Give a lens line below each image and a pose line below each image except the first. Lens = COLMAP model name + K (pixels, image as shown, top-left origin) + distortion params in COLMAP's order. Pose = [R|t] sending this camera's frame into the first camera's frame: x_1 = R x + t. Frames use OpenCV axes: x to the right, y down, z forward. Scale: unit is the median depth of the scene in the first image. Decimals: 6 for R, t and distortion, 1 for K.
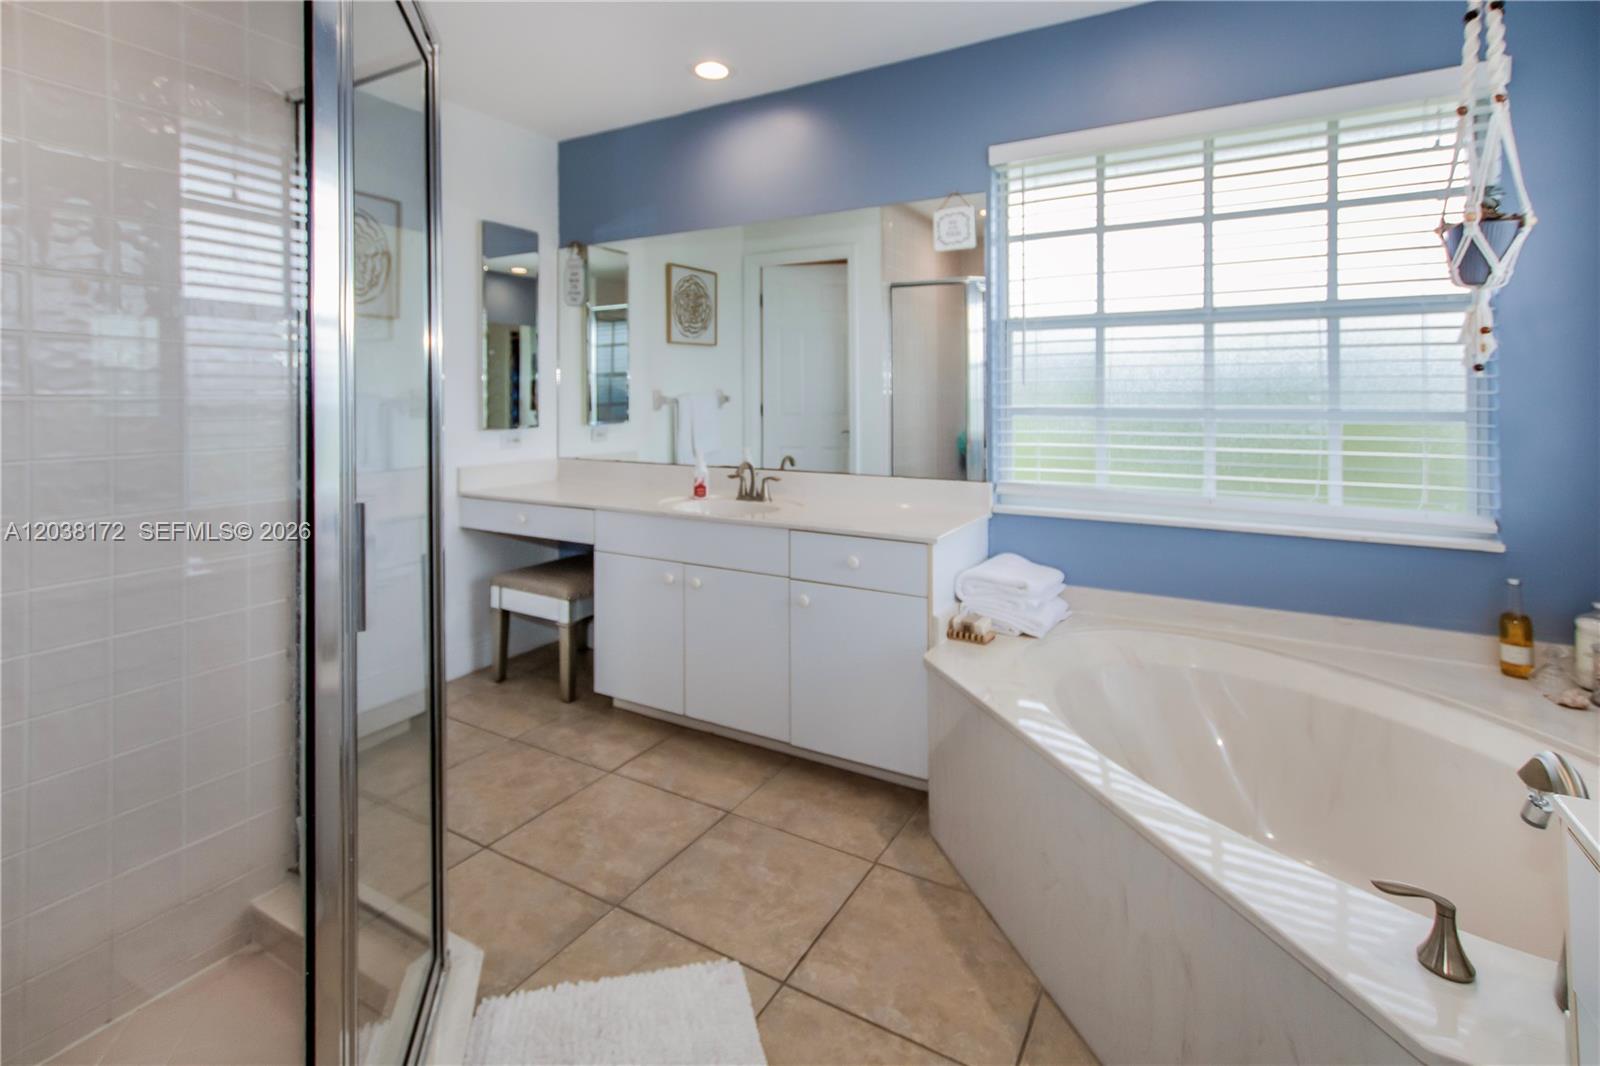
lens RADIAL K [[755.5, 0, 806.5], [0, 755.5, 390.8], [0, 0, 1]] dist [0.016429, -0.000043]
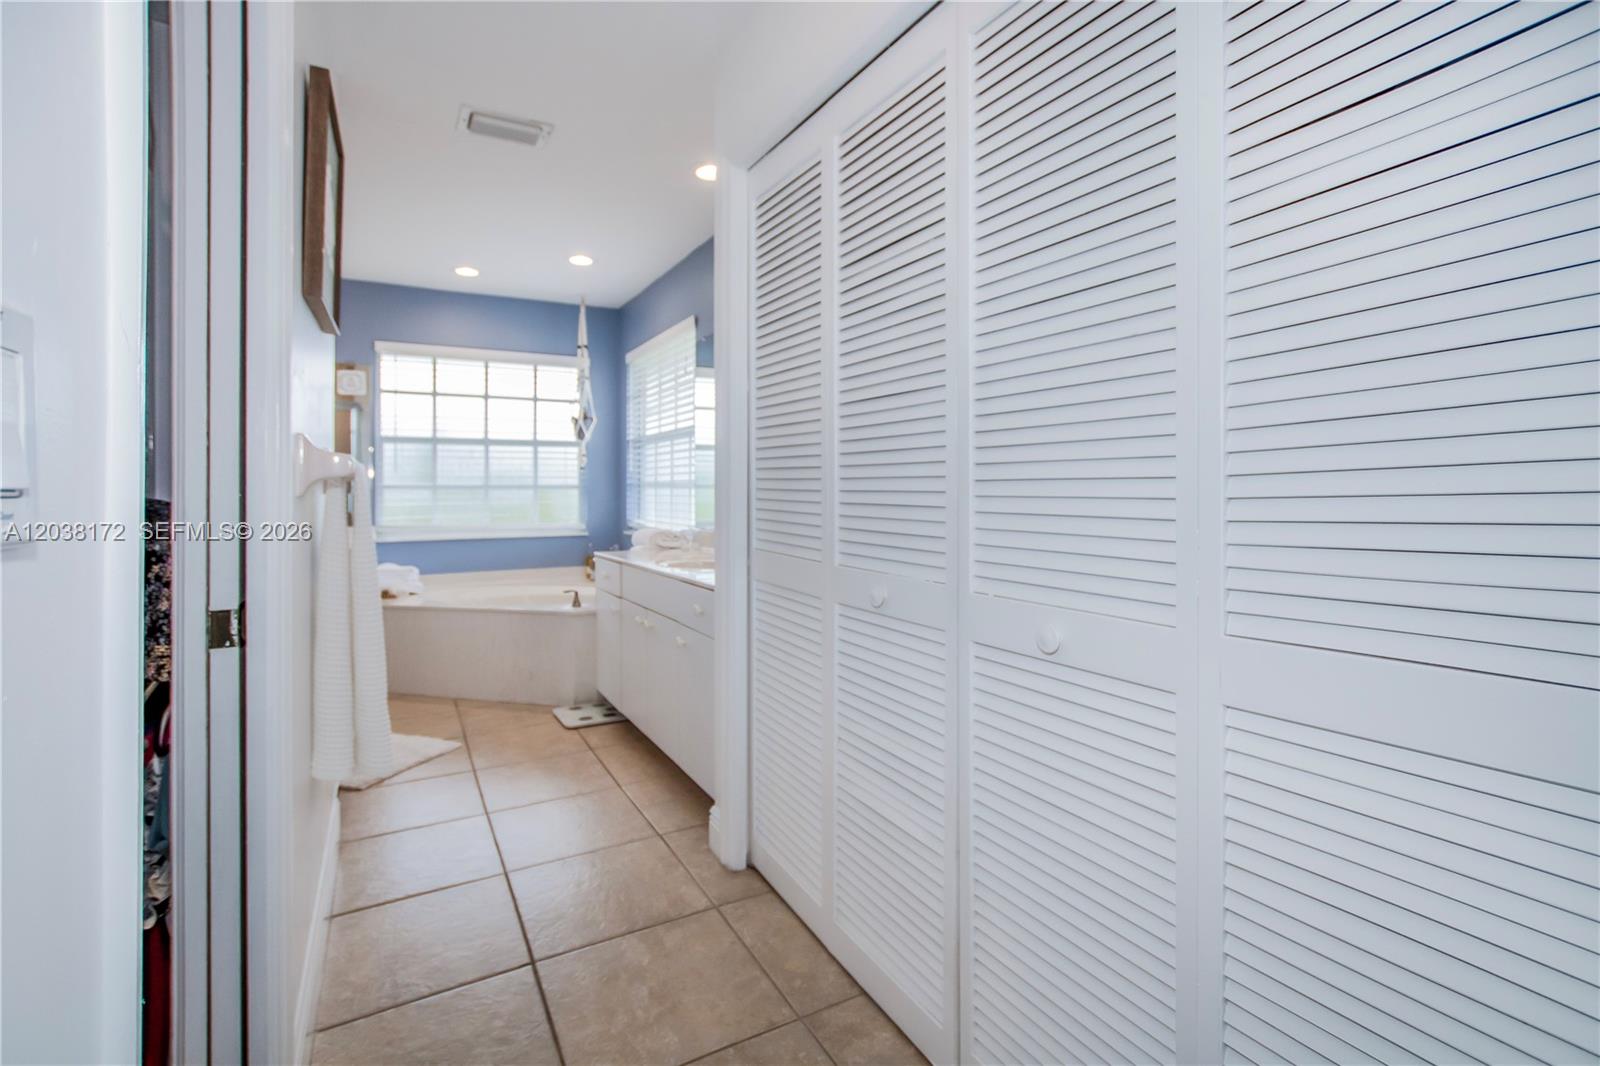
lens RADIAL K [[739.2, 0, 801.7], [0, 739.2, 479.1], [0, 0, 1]] dist [-0.003587, -0.000204]
pose [[0.522181, 0.007833, 0.852799, -0.878466], [0.000674, 0.999954, -0.009597, 0.031165], [-0.852834, 0.005586, 0.522152, -0.957982]]
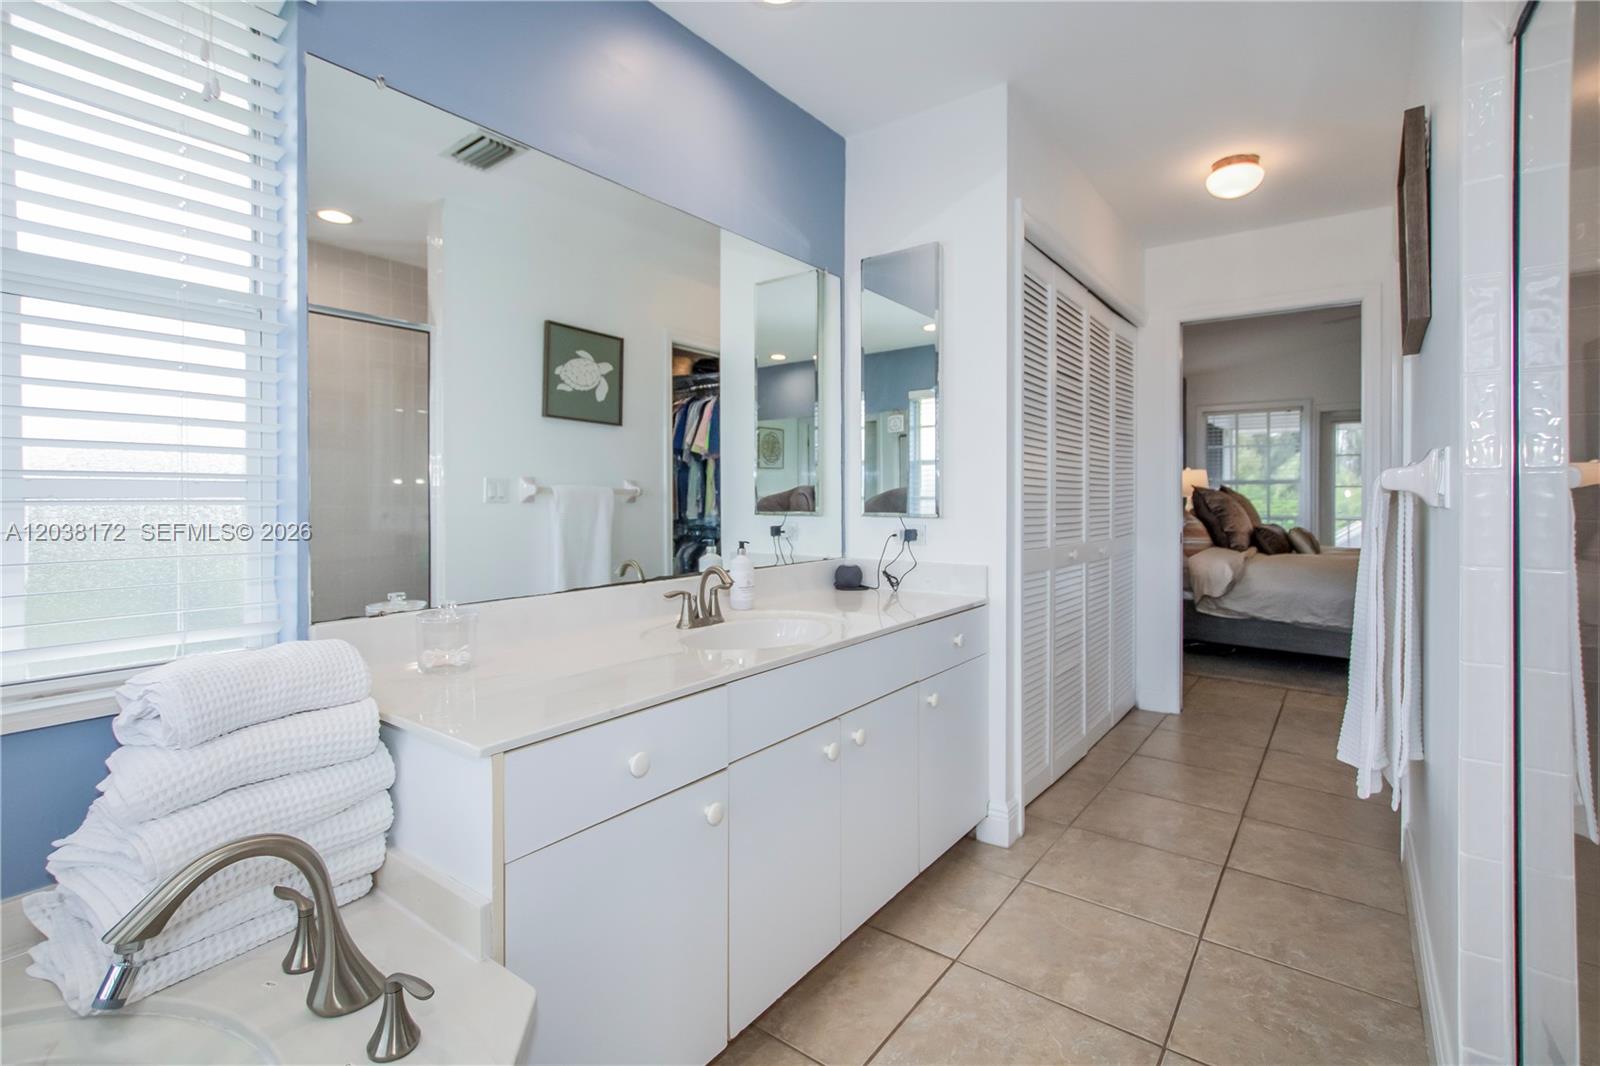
lens RADIAL K [[747.4, 0, 779.4], [0, 747.4, 495.6], [0, 0, 1]] dist [-0.003833, -0.000202]
pose [[-0.989940, -0.011804, 0.140995, 0.114675], [-0.011922, 0.999929, 0.000004, 0.029401], [-0.140986, -0.001677, -0.990010, 0.805879]]
